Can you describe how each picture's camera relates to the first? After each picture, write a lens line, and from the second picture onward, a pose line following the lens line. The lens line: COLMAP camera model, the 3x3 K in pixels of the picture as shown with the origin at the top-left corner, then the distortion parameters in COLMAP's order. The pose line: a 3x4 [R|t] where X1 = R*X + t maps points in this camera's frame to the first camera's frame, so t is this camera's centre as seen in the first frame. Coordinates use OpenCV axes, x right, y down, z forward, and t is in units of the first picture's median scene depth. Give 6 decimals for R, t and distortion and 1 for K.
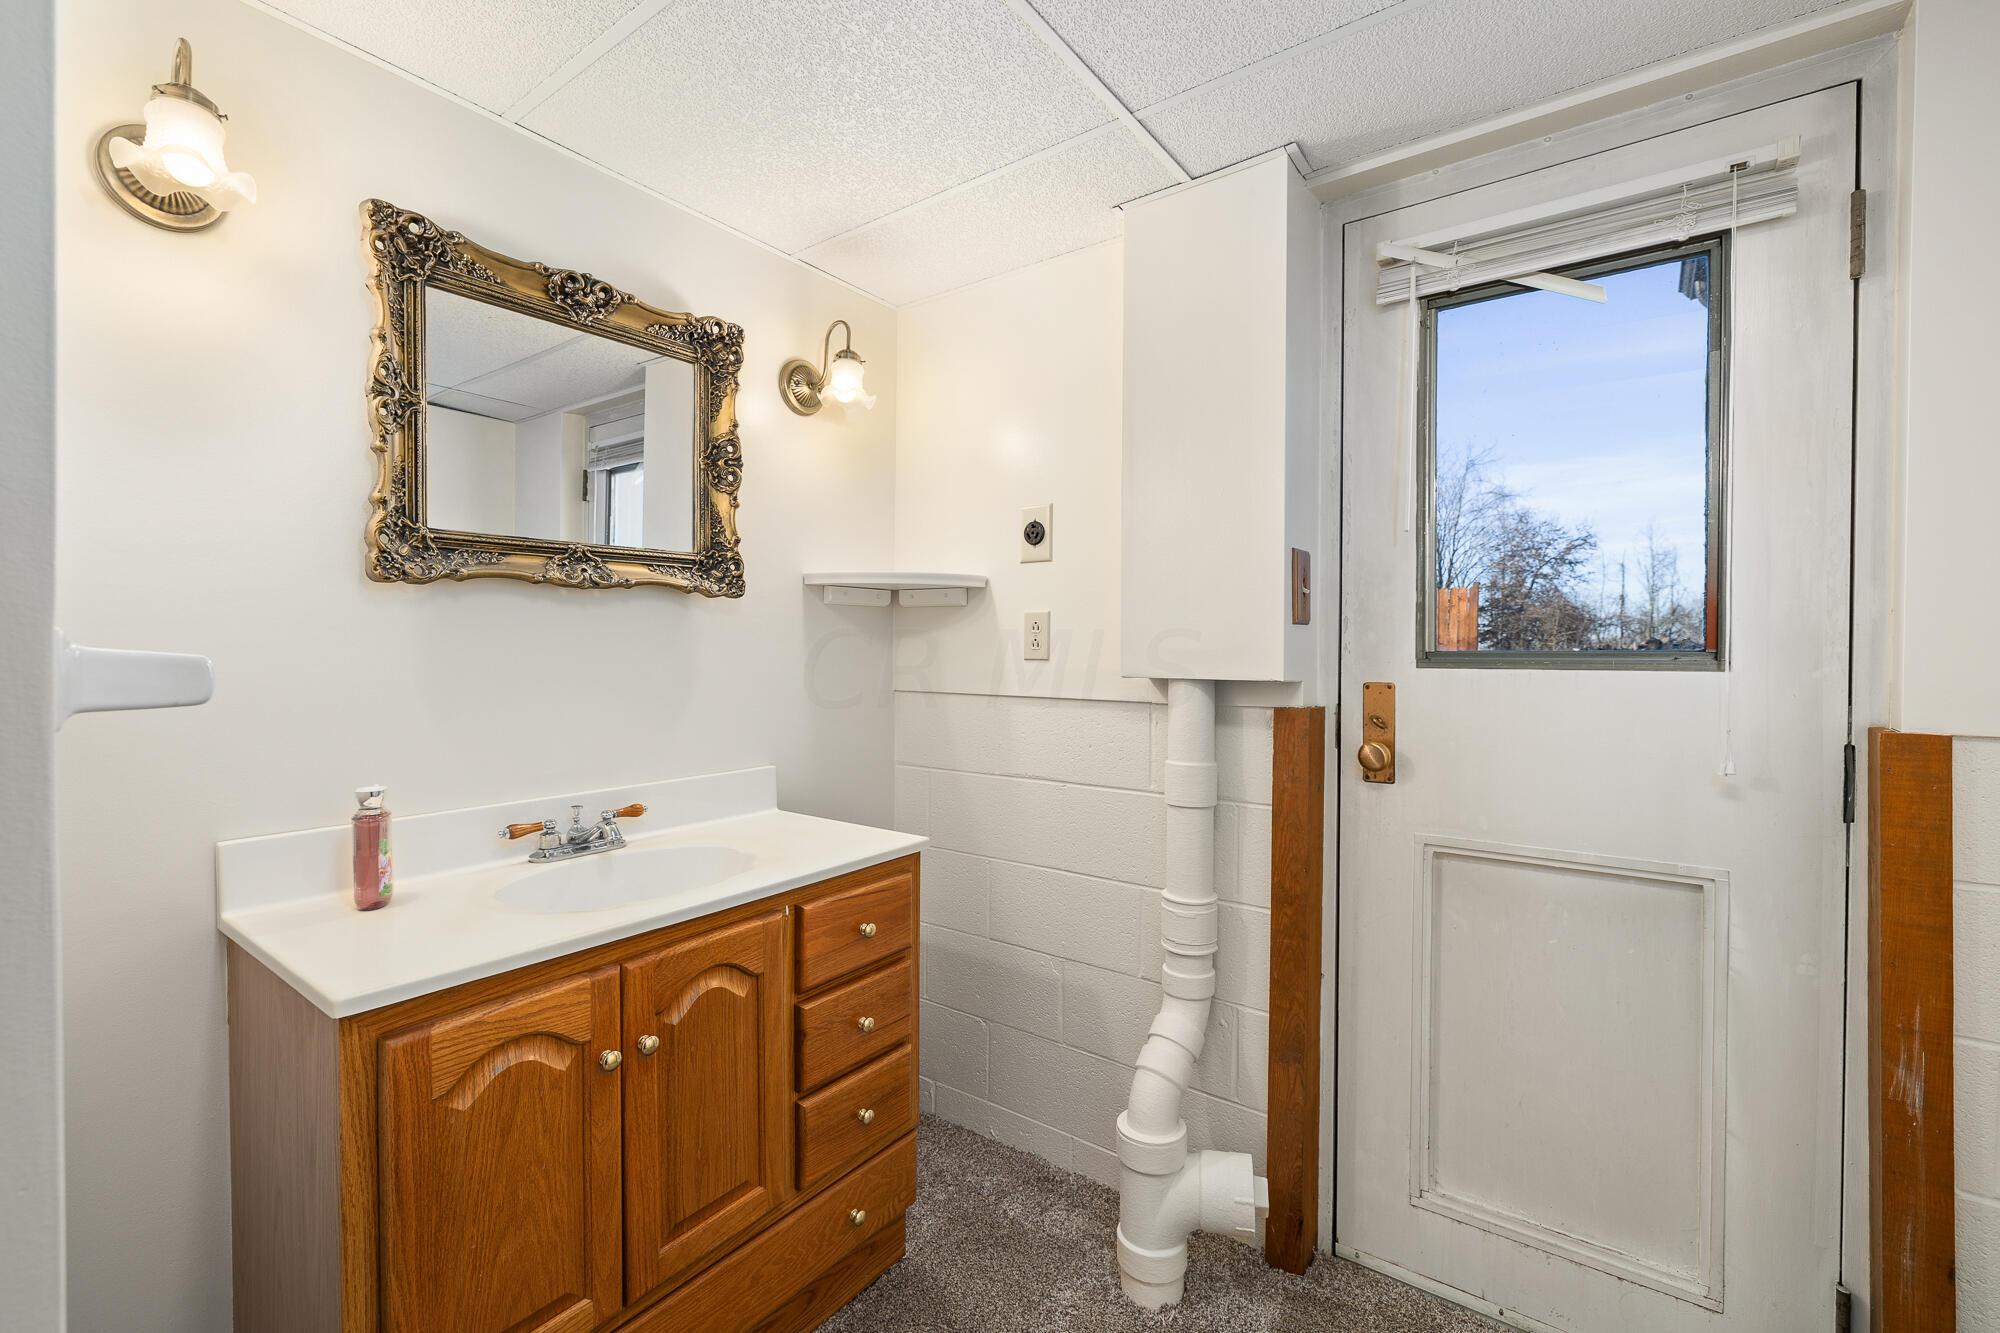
lens RADIAL K [[862.3, 0, 1001.3], [0, 862.3, 654.6], [0, 0, 1]] dist [0.005280, 0.000606]
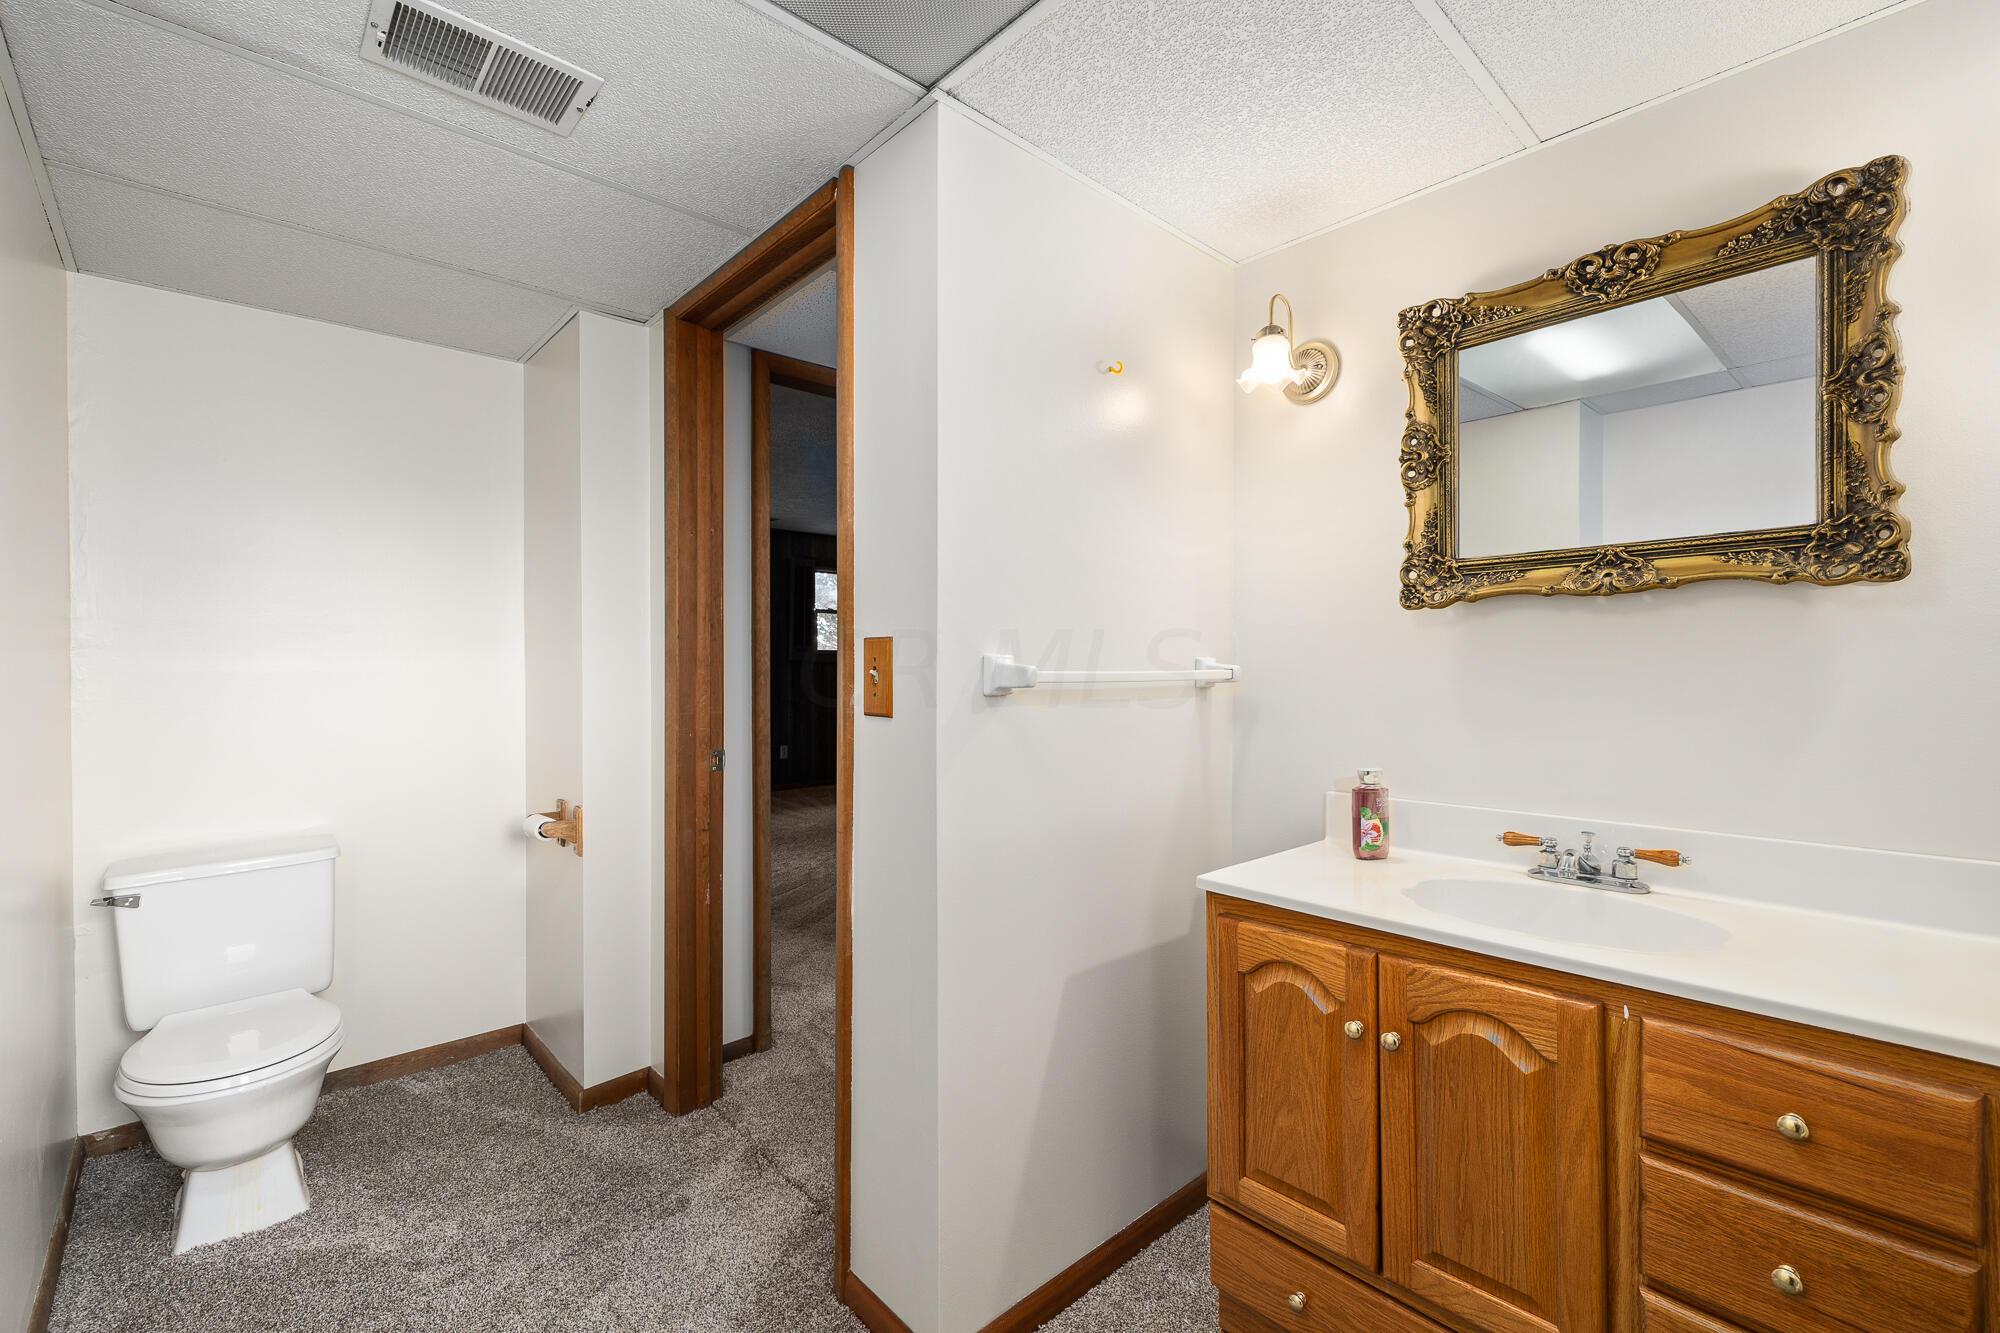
lens RADIAL K [[862.3, 0, 1002.9], [0, 862.3, 671.9], [0, 0, 1]] dist [0.005280, 0.000606]
pose [[-0.198777, 0.004003, -0.980037, 0.575833], [-0.006302, 0.999966, 0.005362, 0.003025], [0.980024, 0.007242, -0.198745, 0.609557]]
